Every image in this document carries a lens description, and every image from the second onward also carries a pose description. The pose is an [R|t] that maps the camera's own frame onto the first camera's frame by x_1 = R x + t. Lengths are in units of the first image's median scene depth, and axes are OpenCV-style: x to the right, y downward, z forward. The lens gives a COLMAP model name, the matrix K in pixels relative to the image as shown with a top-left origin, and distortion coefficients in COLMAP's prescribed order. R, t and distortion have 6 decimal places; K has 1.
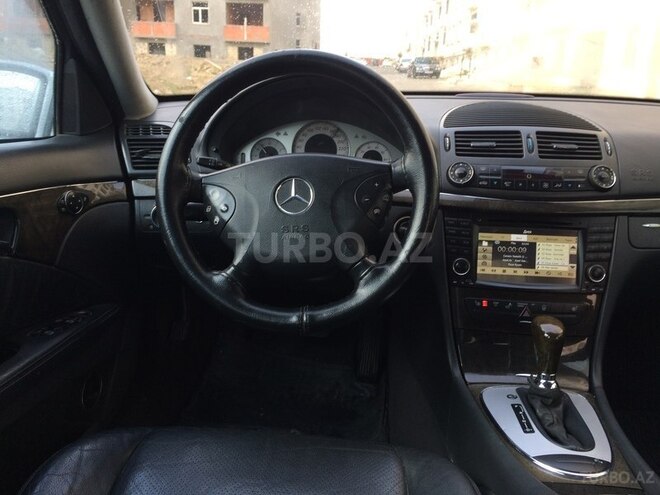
lens RADIAL K [[568.8, 0, 328.1], [0, 568.8, 245.6], [0, 0, 1]] dist [0.046823, -0.055555]
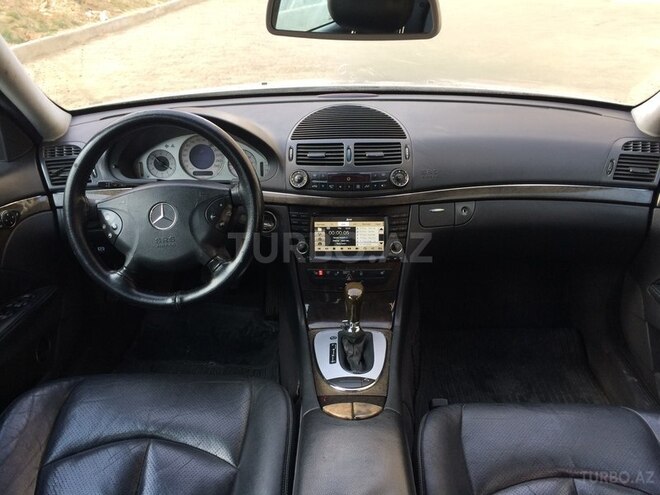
lens RADIAL K [[568.8, 0, 331.1], [0, 568.8, 248.9], [0, 0, 1]] dist [0.046823, -0.055555]
pose [[0.997488, -0.060199, 0.037347, 0.253829], [0.053502, 0.985689, 0.159858, -0.178676], [-0.046436, -0.157458, 0.986433, -0.369180]]
